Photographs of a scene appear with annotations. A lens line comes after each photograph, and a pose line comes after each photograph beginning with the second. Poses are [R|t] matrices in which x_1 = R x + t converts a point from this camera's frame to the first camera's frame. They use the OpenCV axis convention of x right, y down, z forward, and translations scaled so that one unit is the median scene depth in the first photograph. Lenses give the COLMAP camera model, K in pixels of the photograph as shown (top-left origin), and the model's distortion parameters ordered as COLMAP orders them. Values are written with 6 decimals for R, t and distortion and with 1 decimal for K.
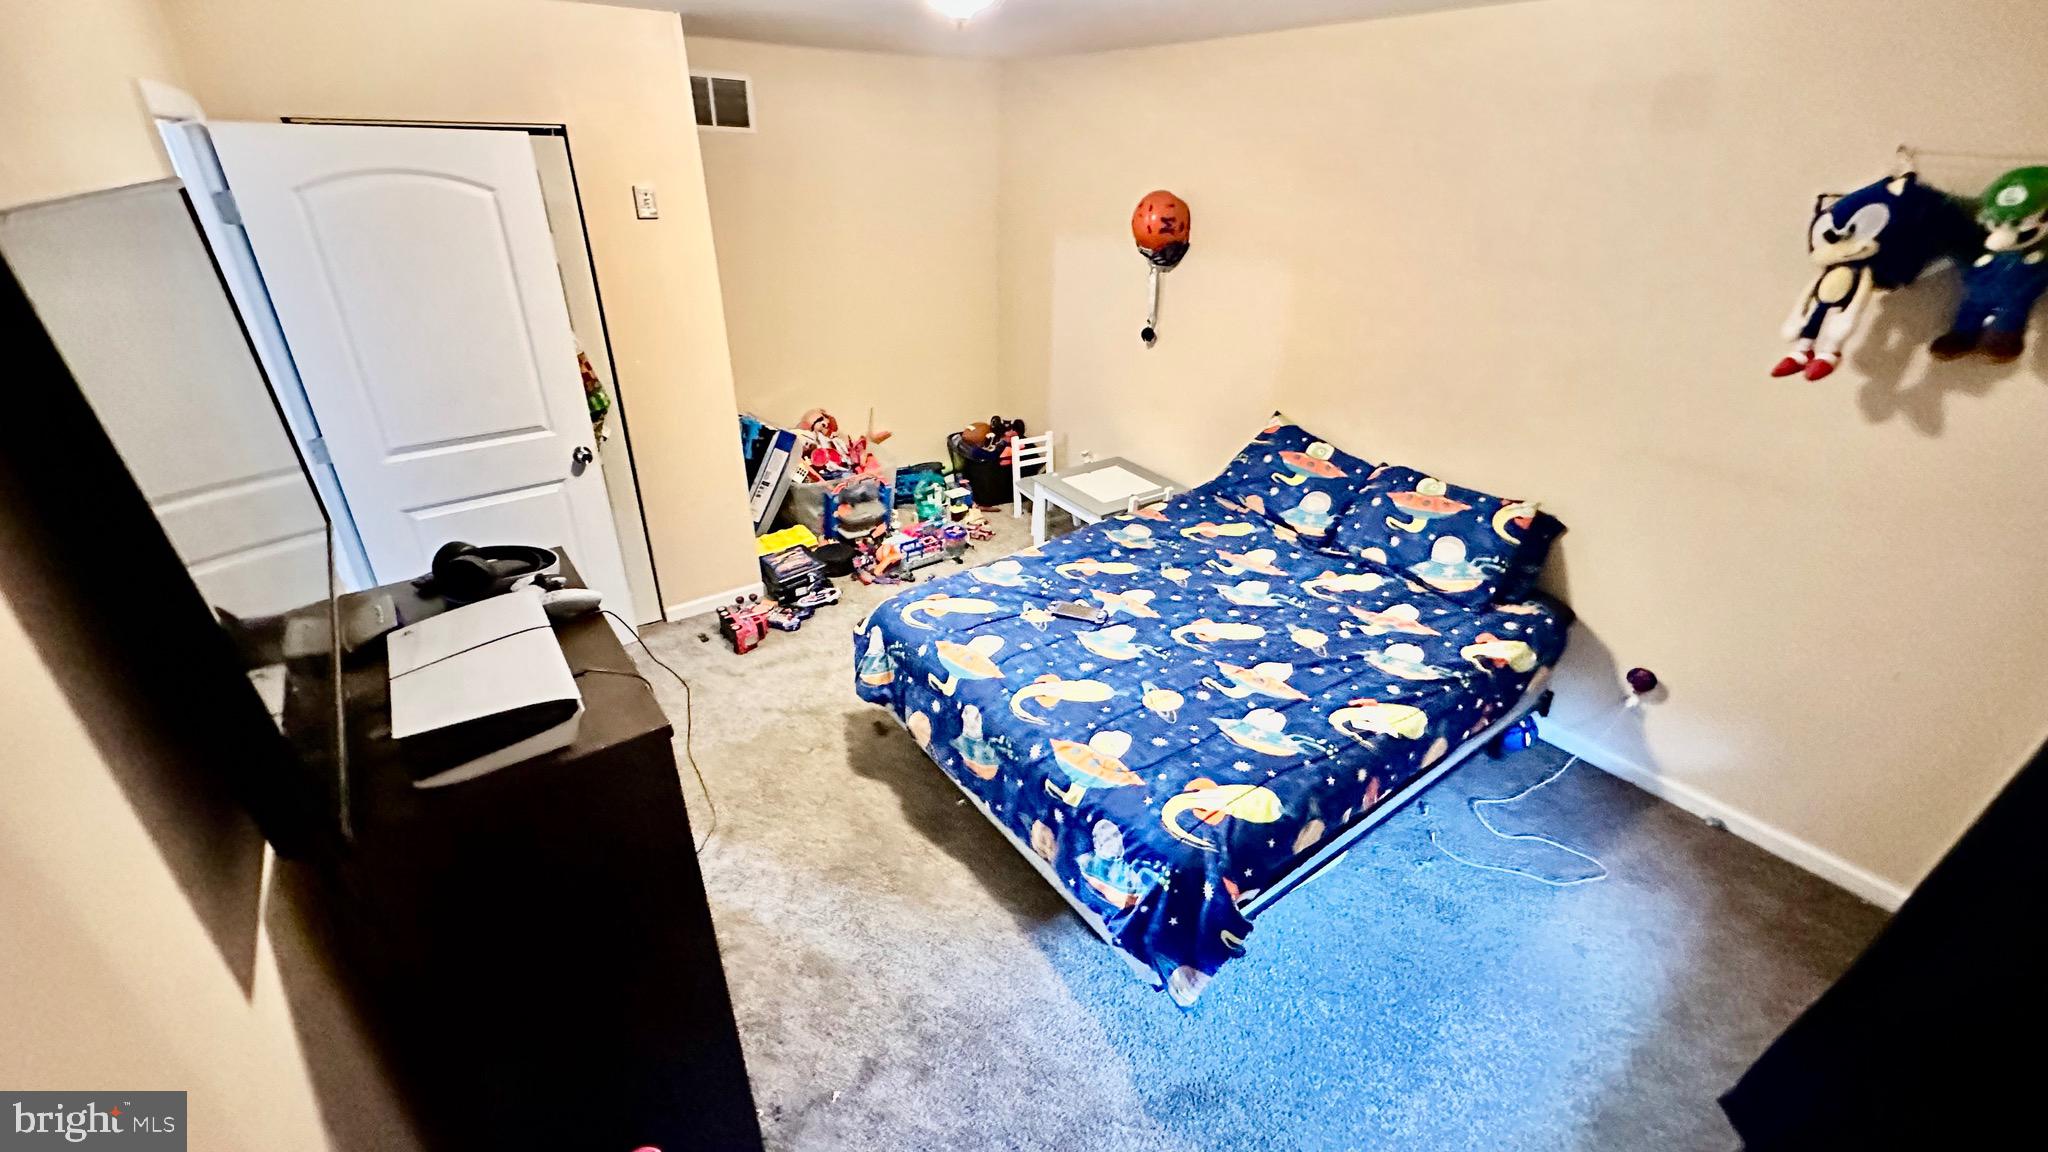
lens RADIAL K [[822.2, 0, 1024.8], [0, 822.2, 572.3], [0, 0, 1]] dist [-0.001715, -0.000246]
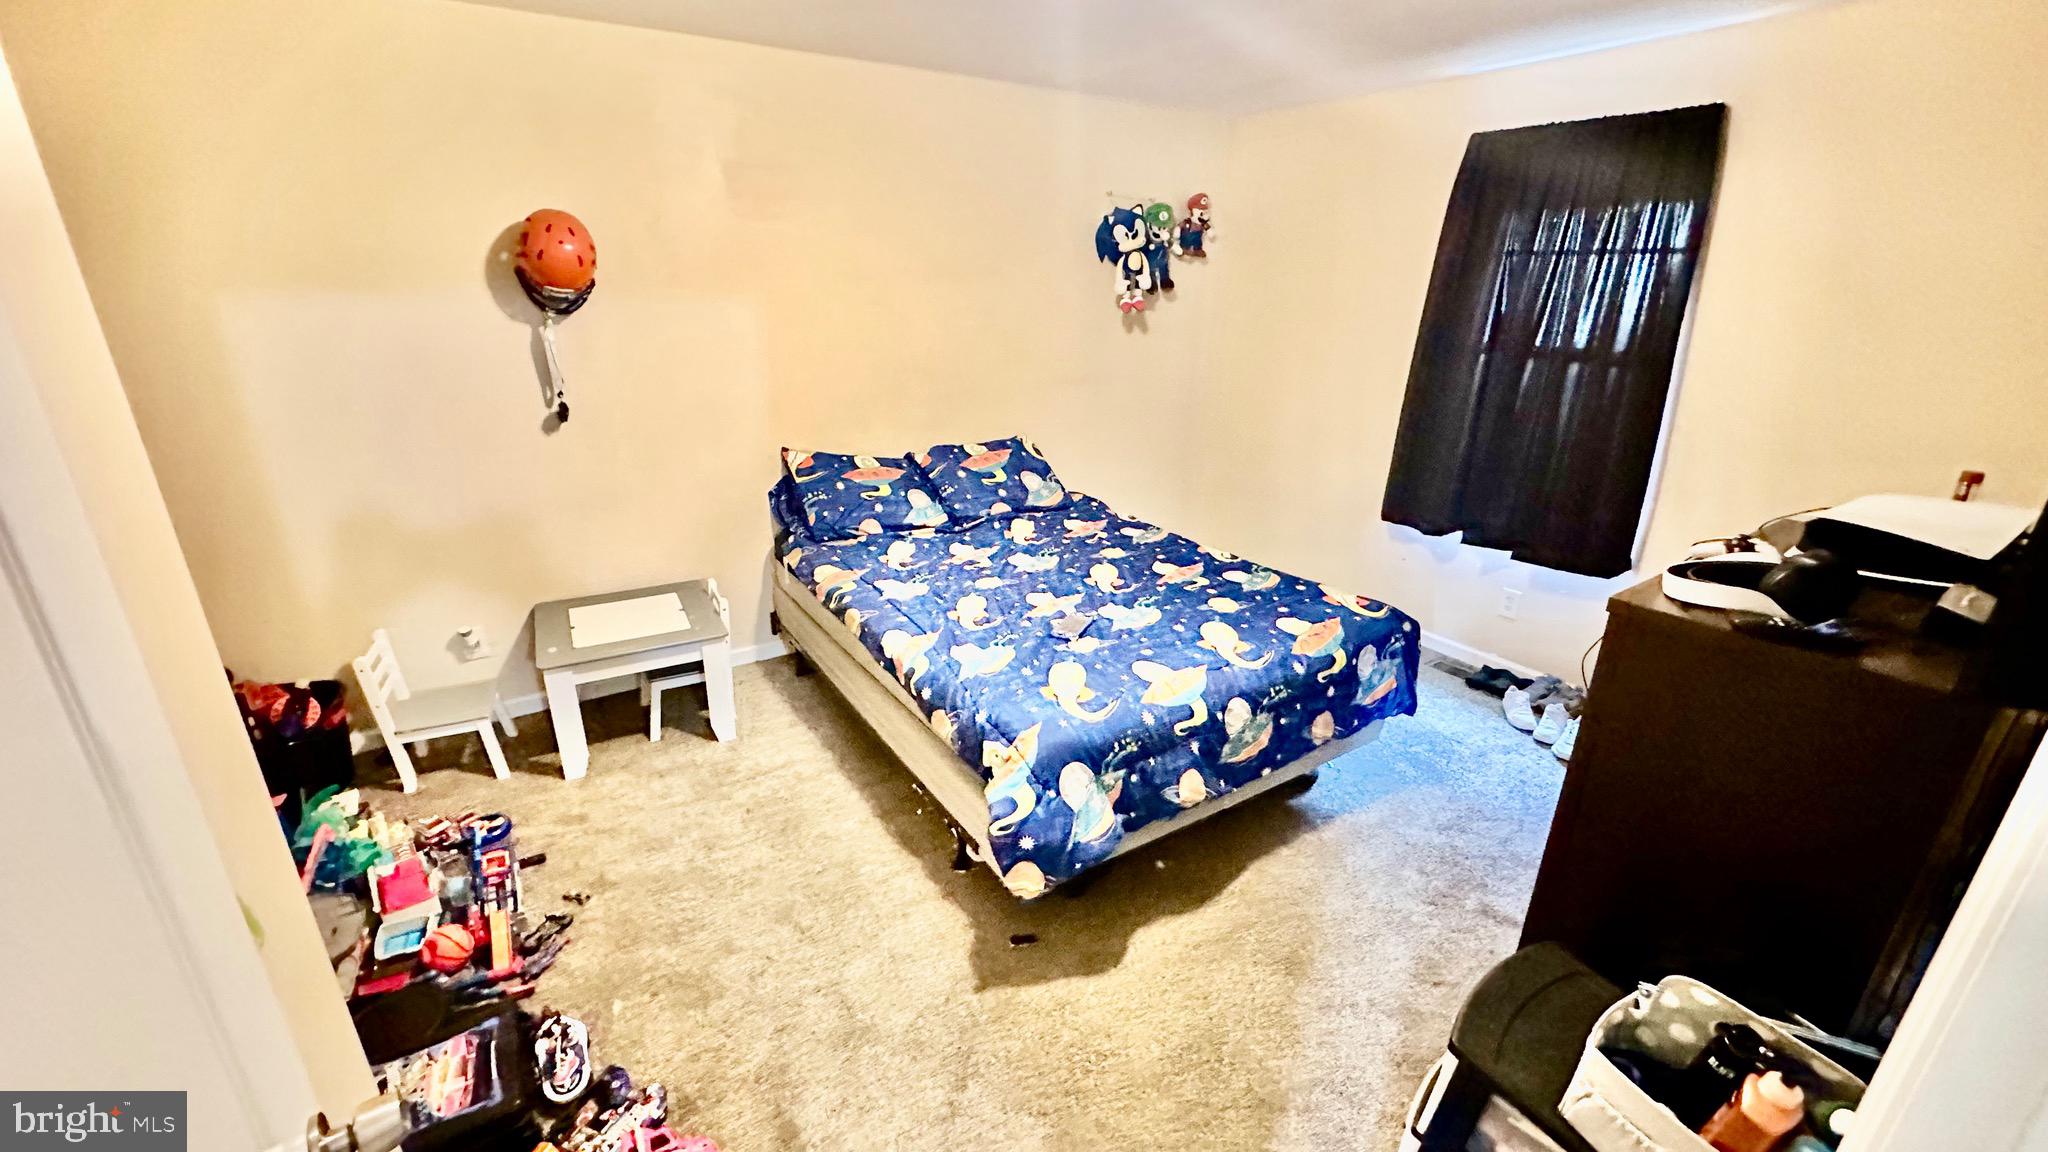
lens RADIAL K [[822.2, 0, 1024.7], [0, 822.2, 574.7], [0, 0, 1]] dist [-0.001715, -0.000246]
pose [[0.061641, -0.357580, 0.931846, -0.699458], [0.444942, 0.845564, 0.295039, -0.267951], [-0.893436, 0.396431, 0.211224, 0.726754]]
